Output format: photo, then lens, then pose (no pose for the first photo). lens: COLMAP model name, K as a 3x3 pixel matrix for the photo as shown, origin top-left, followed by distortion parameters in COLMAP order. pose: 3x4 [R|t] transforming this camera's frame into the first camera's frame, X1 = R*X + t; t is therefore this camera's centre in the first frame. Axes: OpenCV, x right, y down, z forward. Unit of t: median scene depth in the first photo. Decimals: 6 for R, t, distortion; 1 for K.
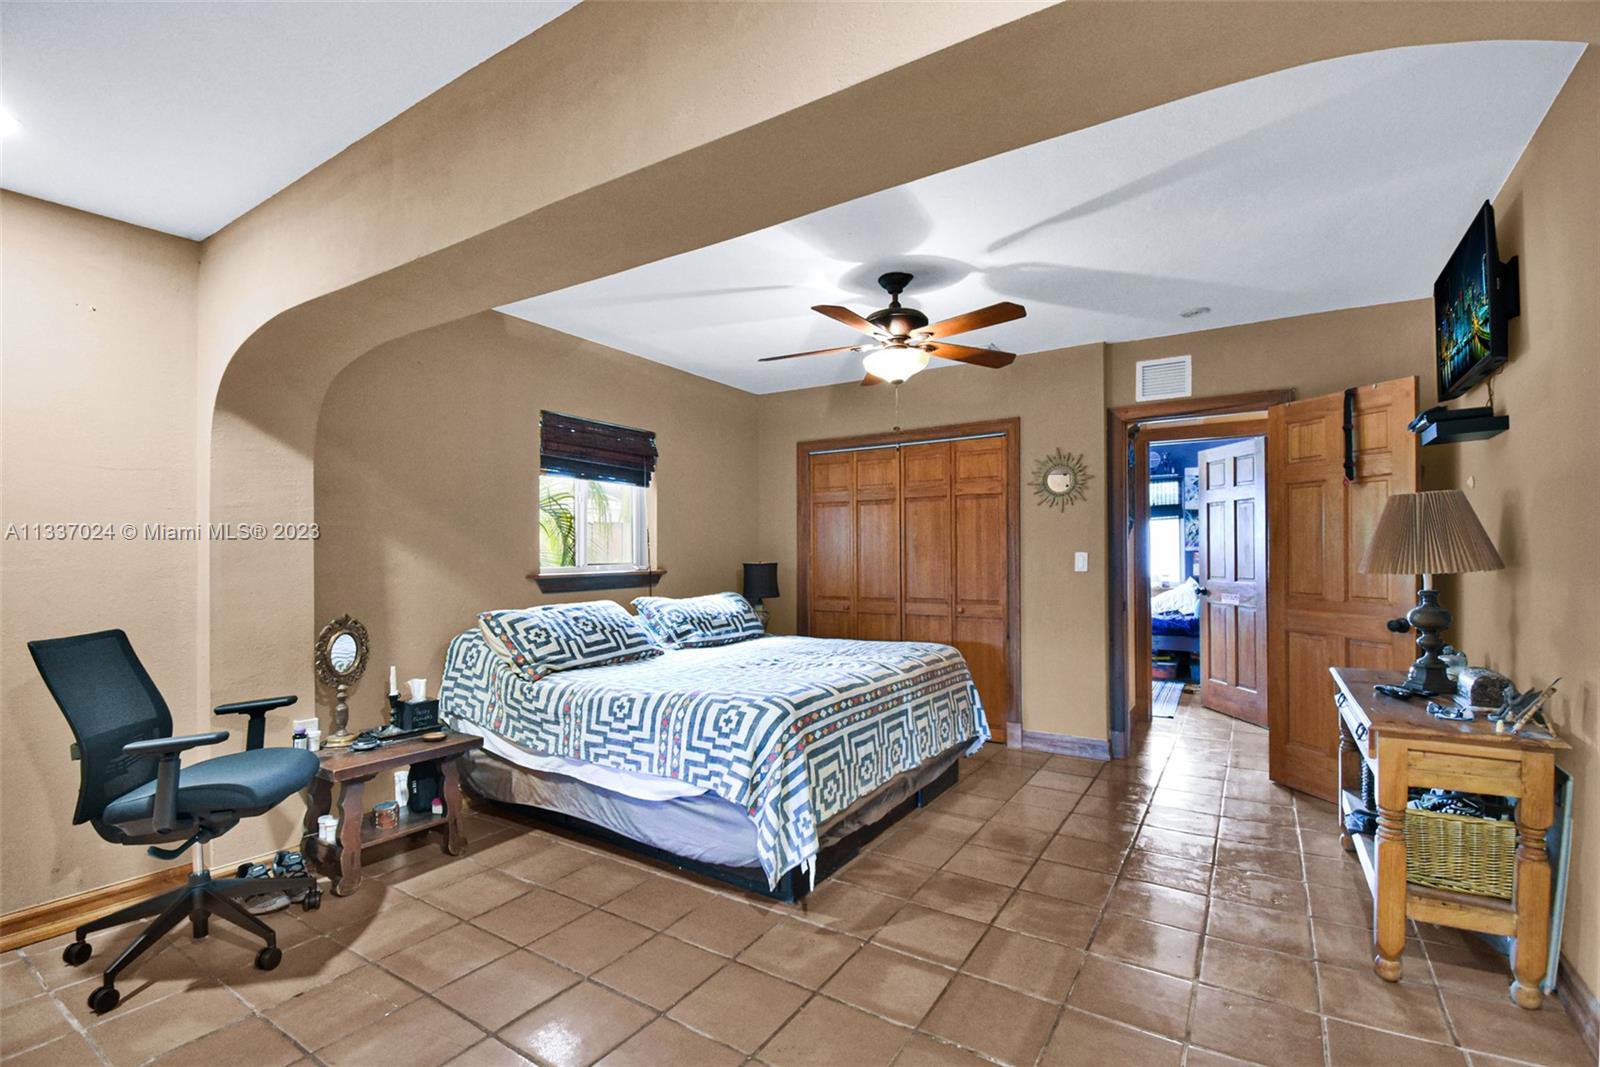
lens RADIAL K [[717.7, 0, 759.2], [0, 717.7, 553.0], [0, 0, 1]] dist [0.017961, -0.022067]
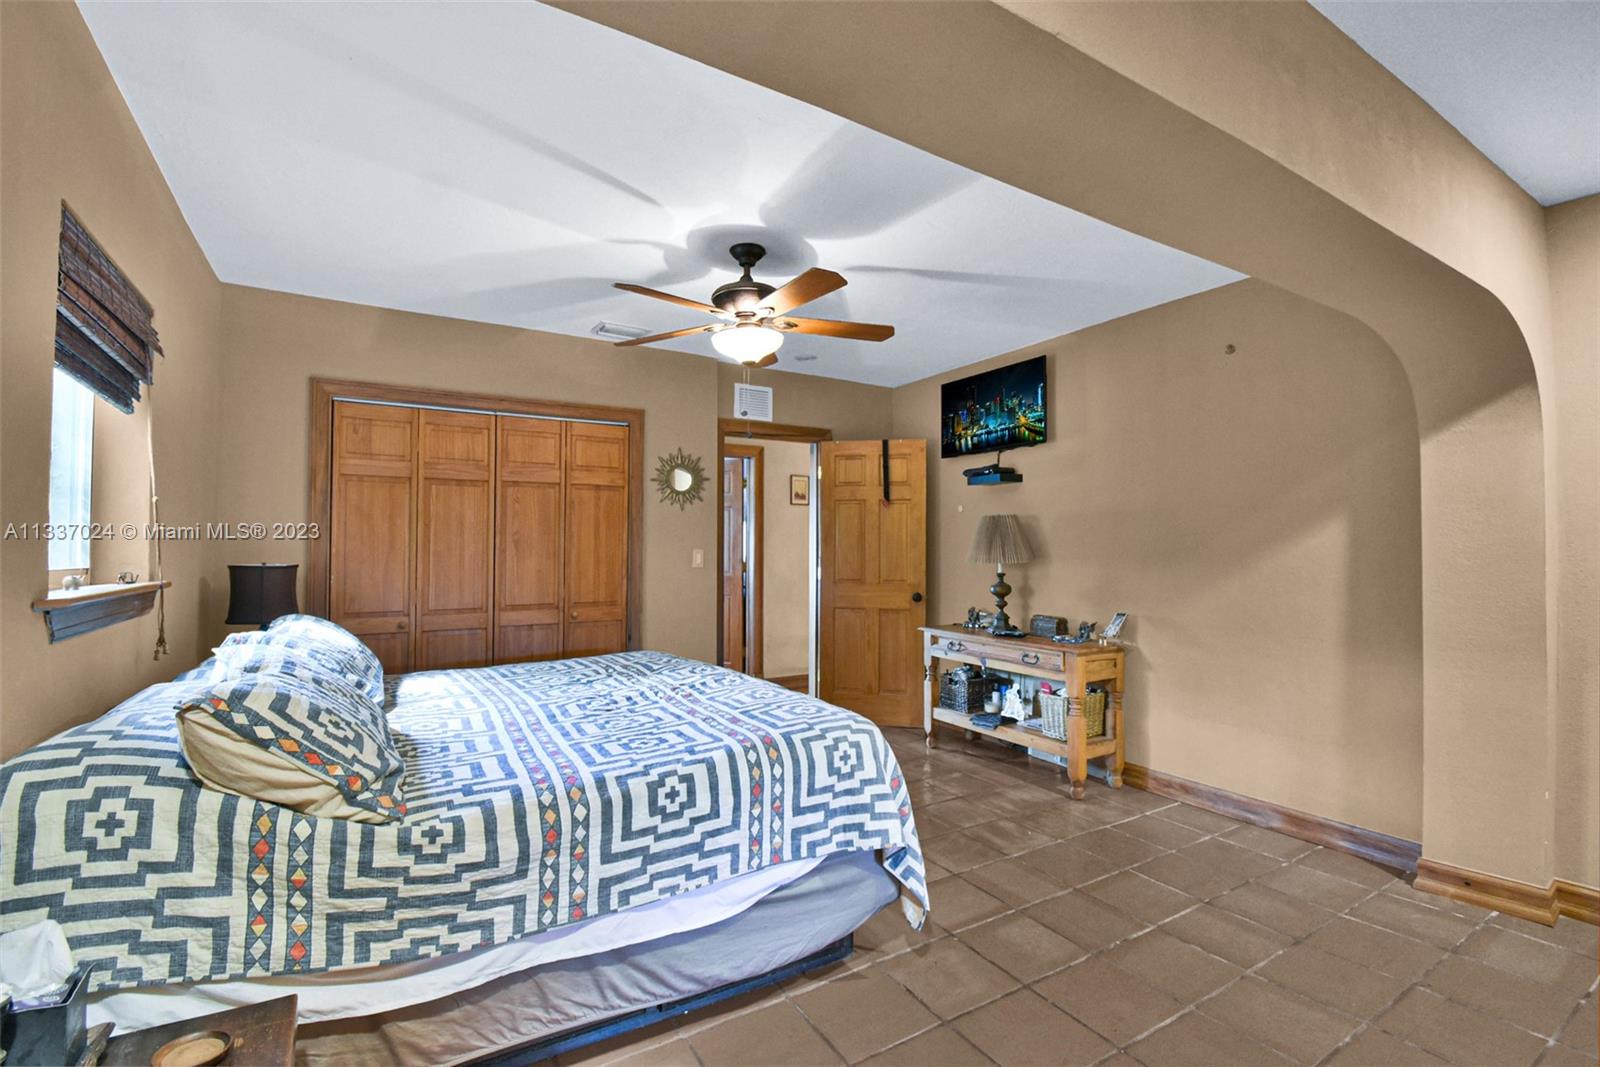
lens RADIAL K [[742.6, 0, 805.2], [0, 742.6, 540.4], [0, 0, 1]] dist [0.015571, -0.025389]
pose [[0.393714, 0.017260, 0.919071, -0.653122], [-0.002606, 0.999841, -0.017661, 0.005282], [-0.919229, 0.004559, 0.393696, 0.564815]]
